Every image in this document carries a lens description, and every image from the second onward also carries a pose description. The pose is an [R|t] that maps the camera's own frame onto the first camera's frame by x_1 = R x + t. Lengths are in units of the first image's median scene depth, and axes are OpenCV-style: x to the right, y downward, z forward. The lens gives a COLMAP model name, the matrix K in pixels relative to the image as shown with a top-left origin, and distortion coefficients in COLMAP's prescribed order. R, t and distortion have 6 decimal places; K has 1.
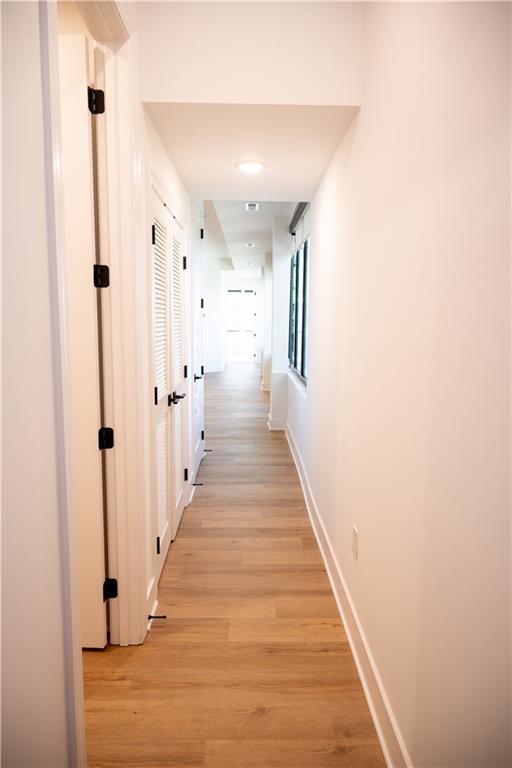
lens RADIAL K [[513.4, 0, 256.0], [0, 513.4, 384.0], [0, 0, 1]] dist [-0.001193, -0.000211]
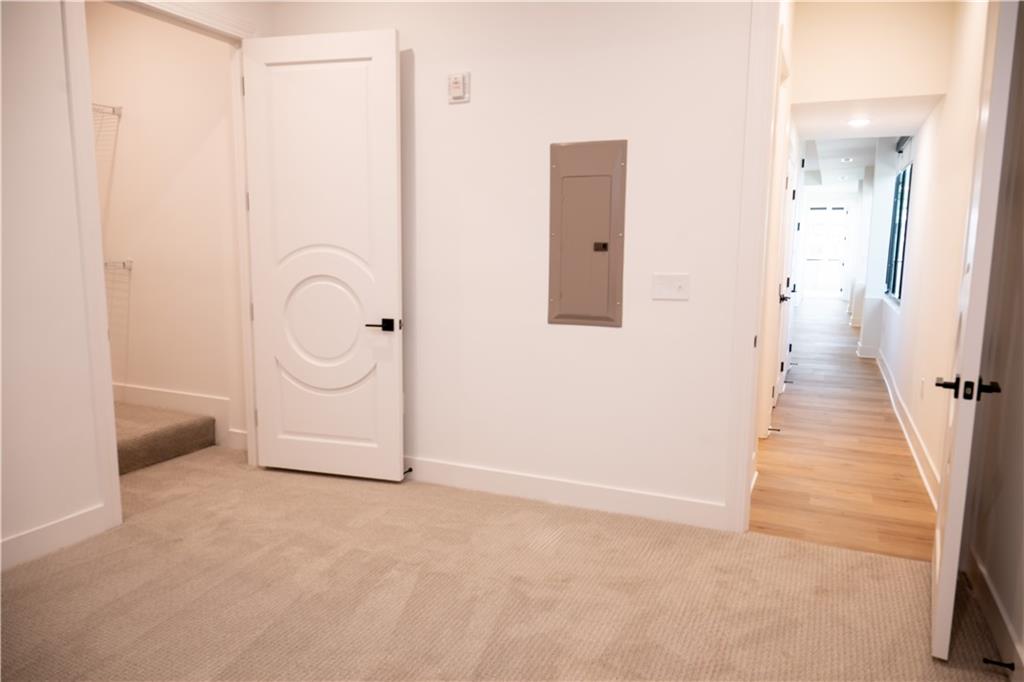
lens RADIAL K [[684.5, 0, 517.7], [0, 684.5, 340.5], [0, 0, 1]] dist [-0.001193, -0.000211]
pose [[0.905226, 0.061496, -0.420458, -0.014309], [-0.056596, 0.998105, 0.024134, 0.064339], [0.421145, 0.001950, 0.906991, -0.439213]]
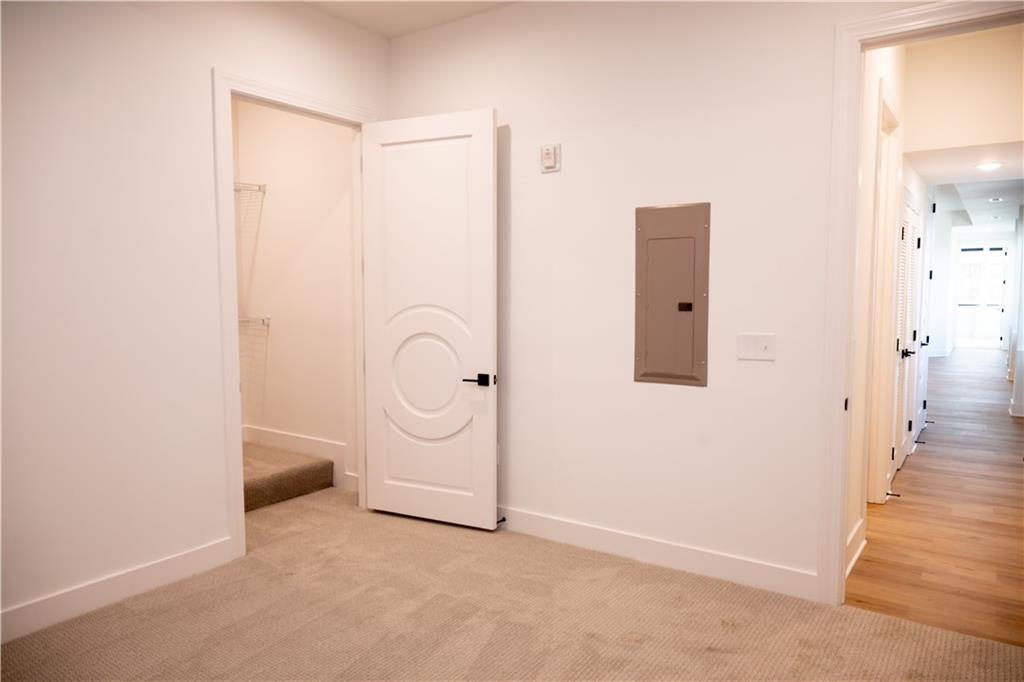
lens RADIAL K [[684.5, 0, 517.7], [0, 684.5, 340.5], [0, 0, 1]] dist [-0.001193, -0.000211]
pose [[0.810365, 0.035858, -0.584828, 0.023100], [-0.065984, 0.997361, -0.030278, 0.053242], [0.582199, 0.063125, 0.810592, -0.442186]]
